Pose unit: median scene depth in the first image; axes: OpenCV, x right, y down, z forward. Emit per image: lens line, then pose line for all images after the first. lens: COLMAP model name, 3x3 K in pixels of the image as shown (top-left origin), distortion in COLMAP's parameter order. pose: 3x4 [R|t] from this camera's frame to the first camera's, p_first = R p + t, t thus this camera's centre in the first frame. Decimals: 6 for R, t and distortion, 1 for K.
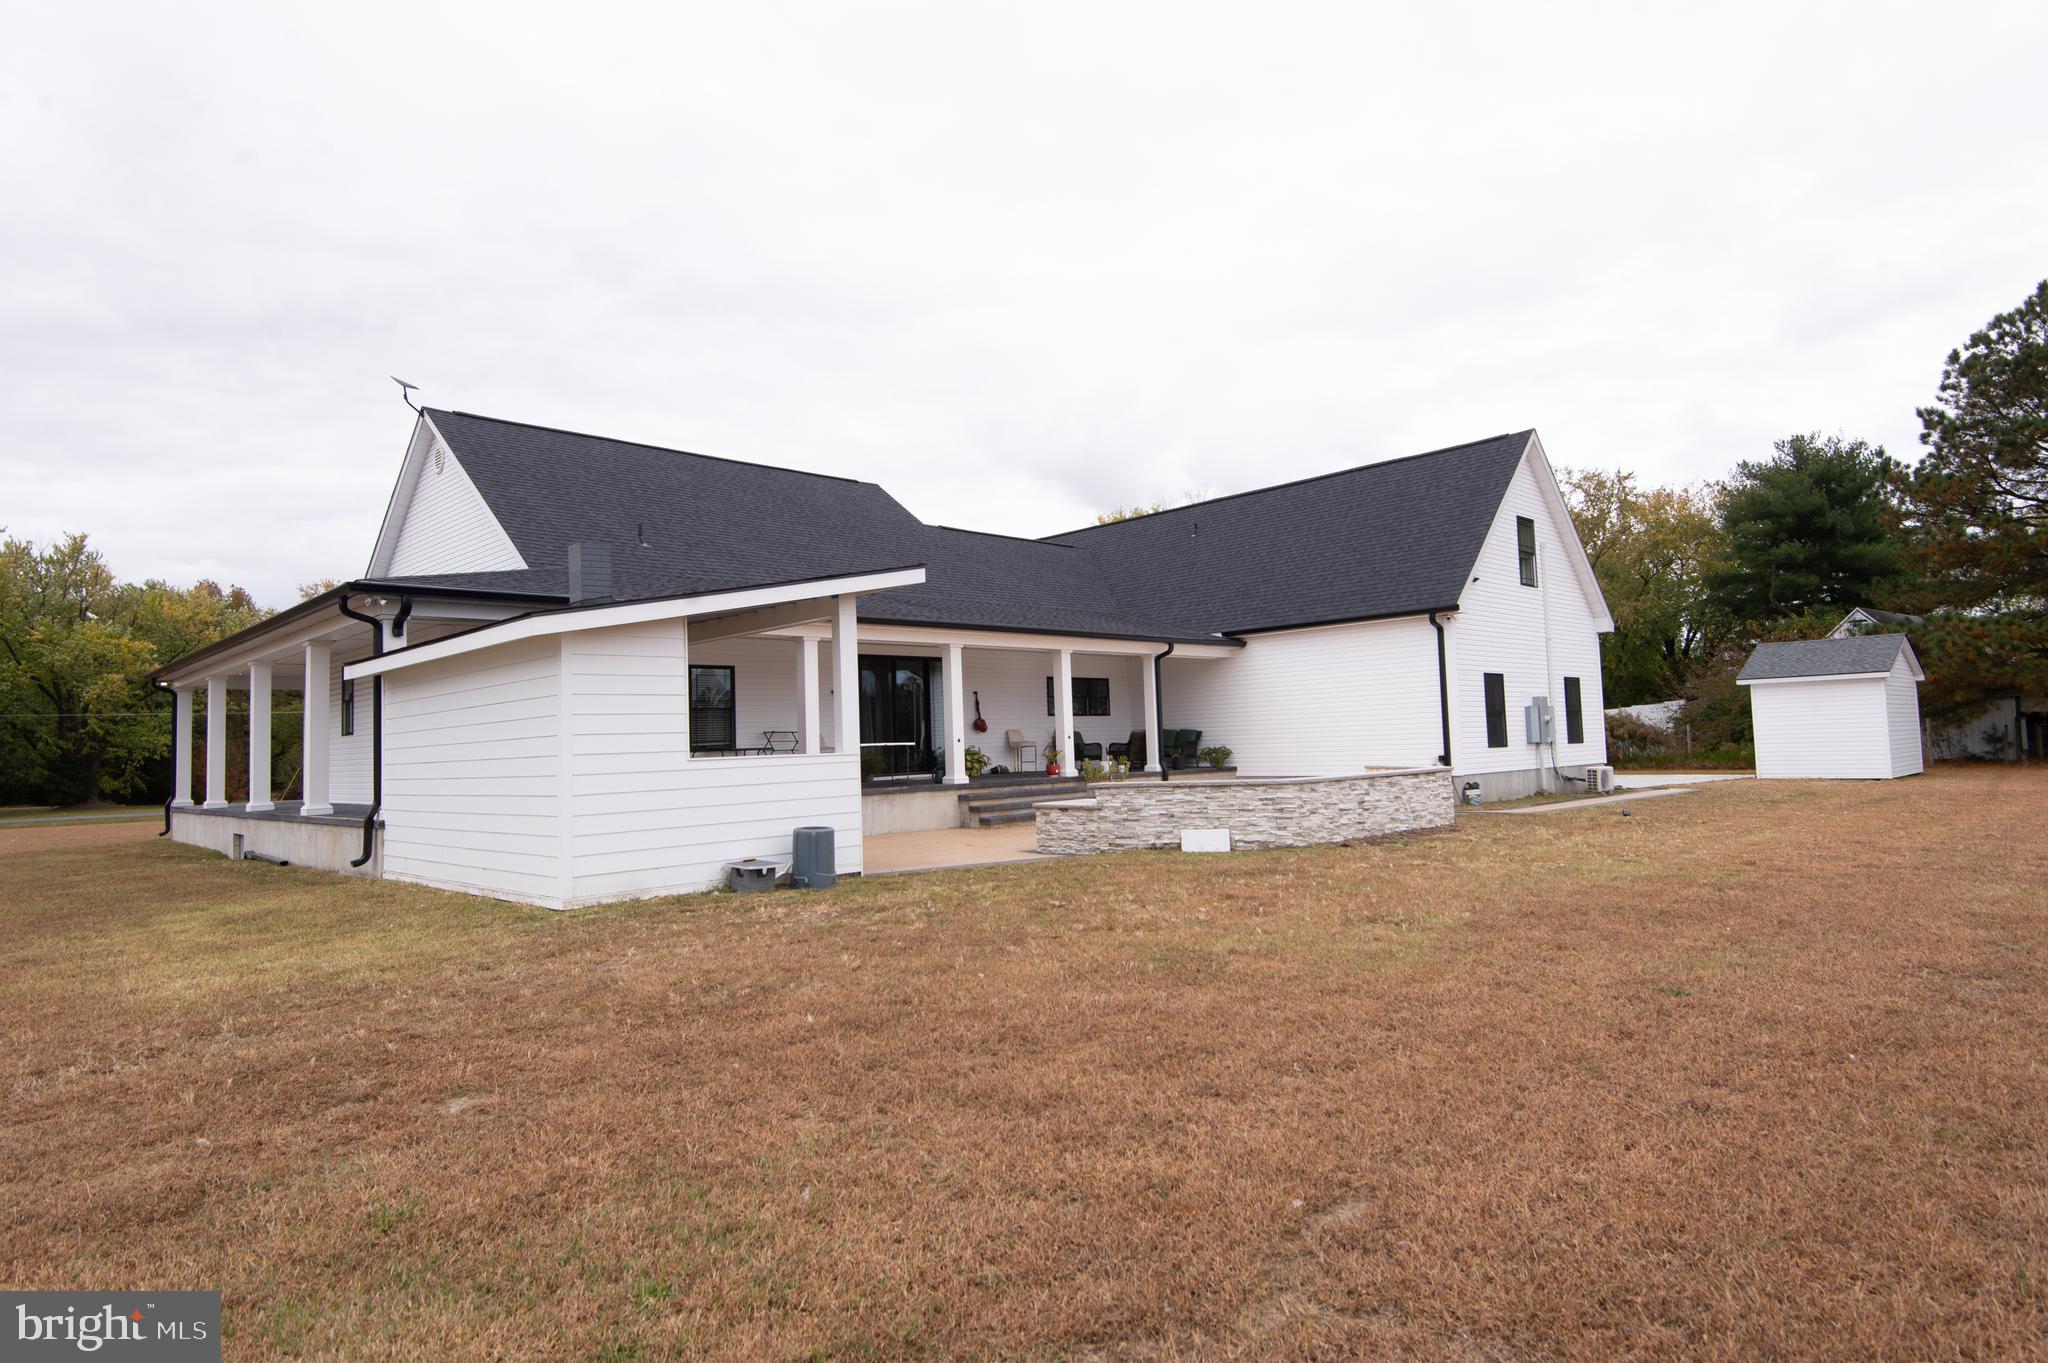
lens RADIAL K [[1179.1, 0, 1024.0], [0, 1179.1, 681.5], [0, 0, 1]] dist [0.000253, 0.000004]
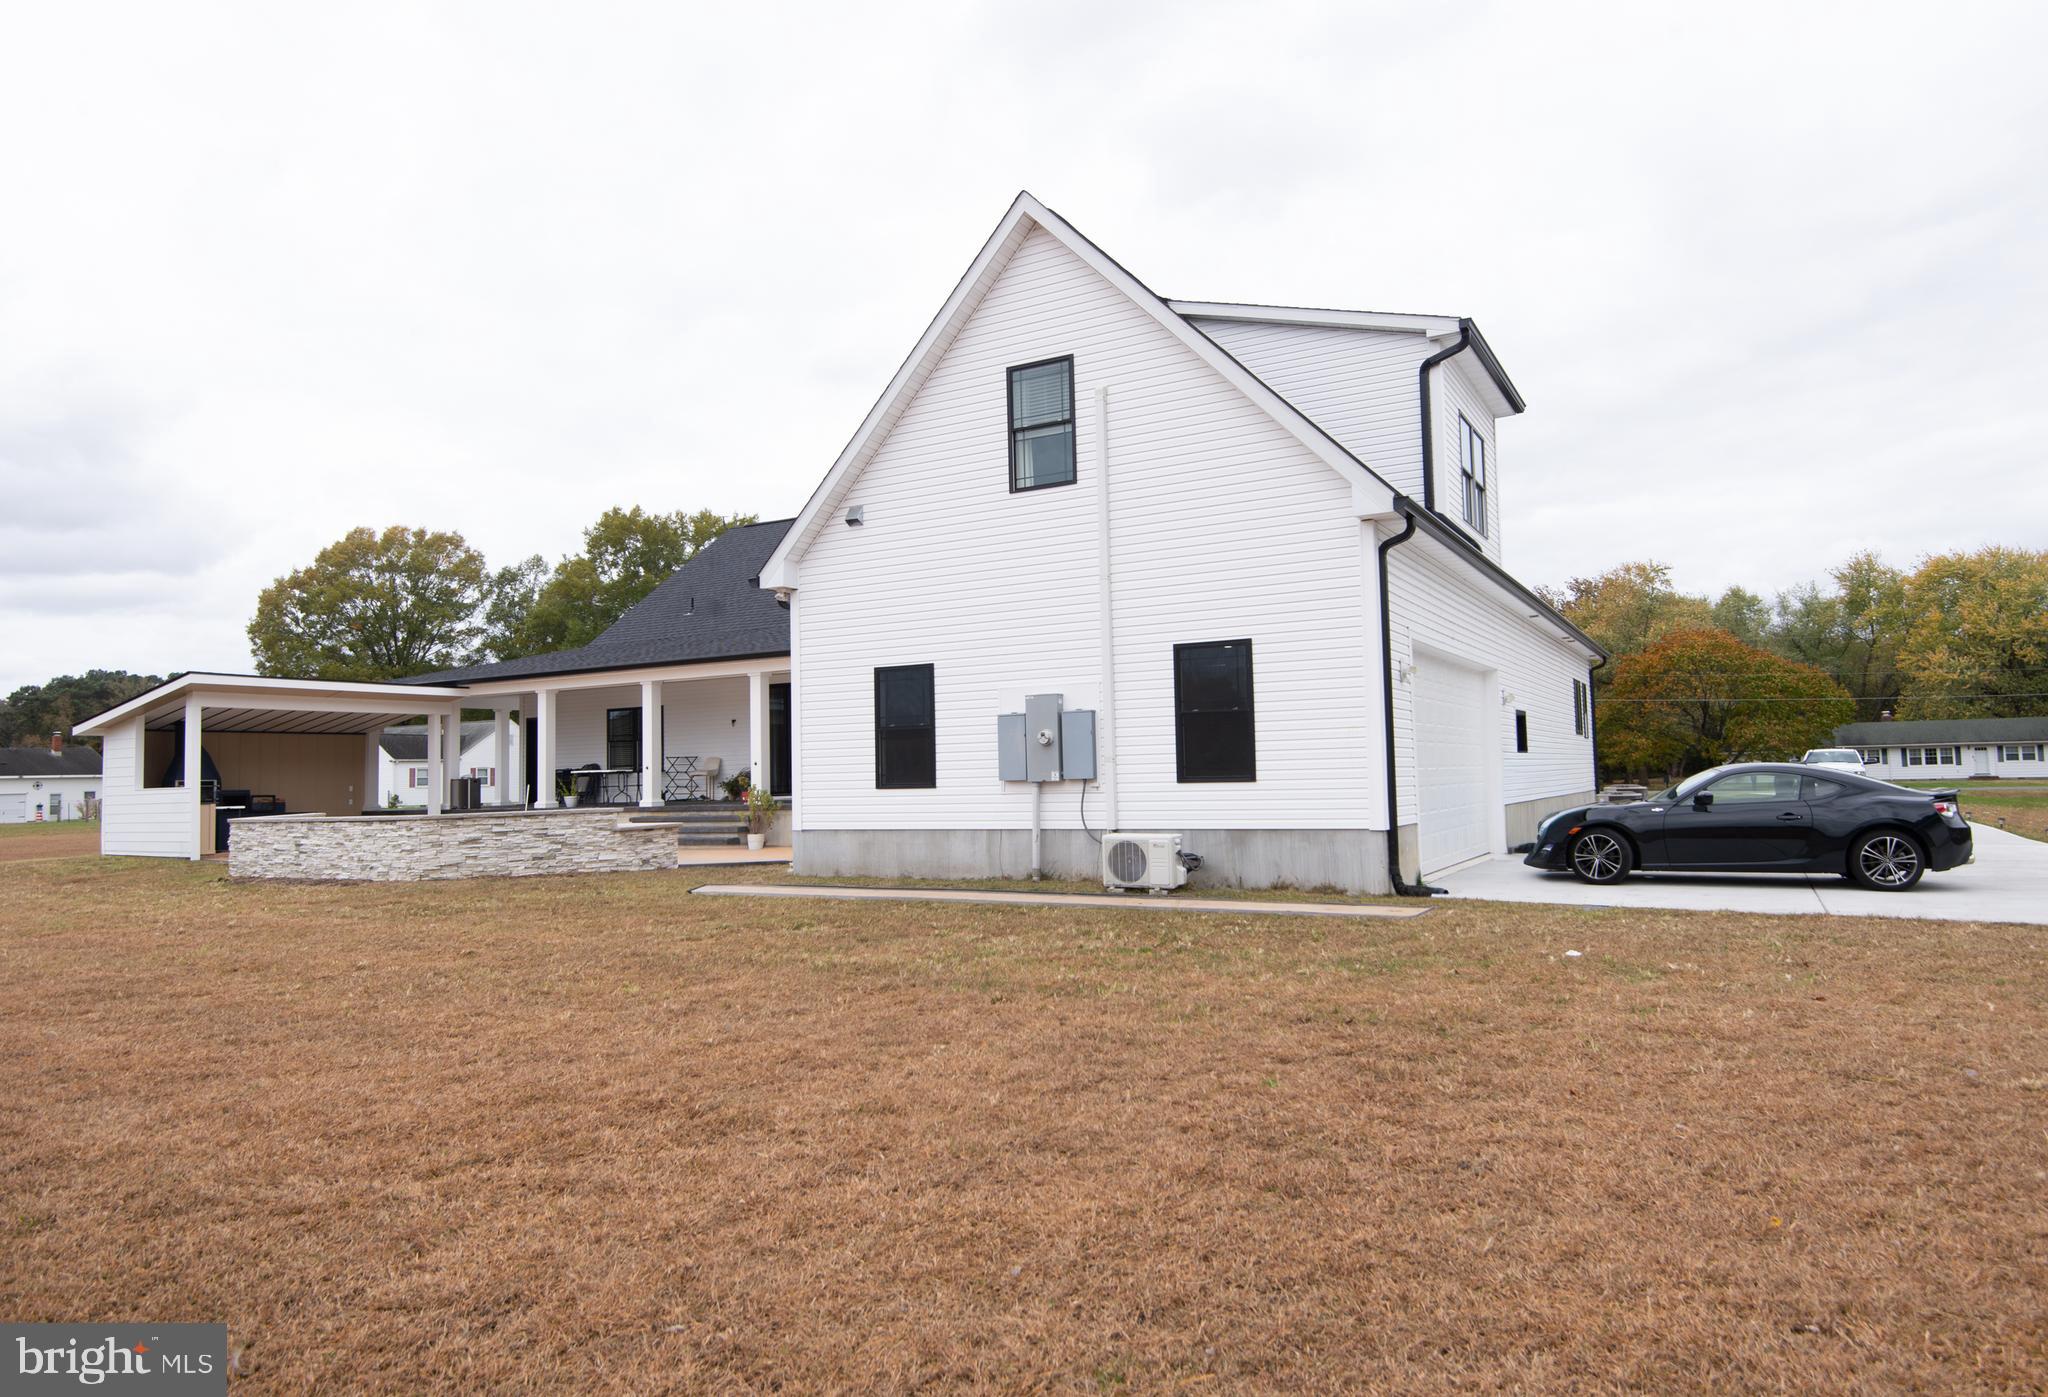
lens RADIAL K [[1257.7, 0, 1024.0], [0, 1257.7, 698.5], [0, 0, 1]] dist [-0.000110, -0.000105]
pose [[0.281324, -0.034462, -0.958994, 1.223746], [0.072604, 0.997255, -0.014538, 0.028209], [0.956862, -0.065537, 0.283054, 1.036585]]
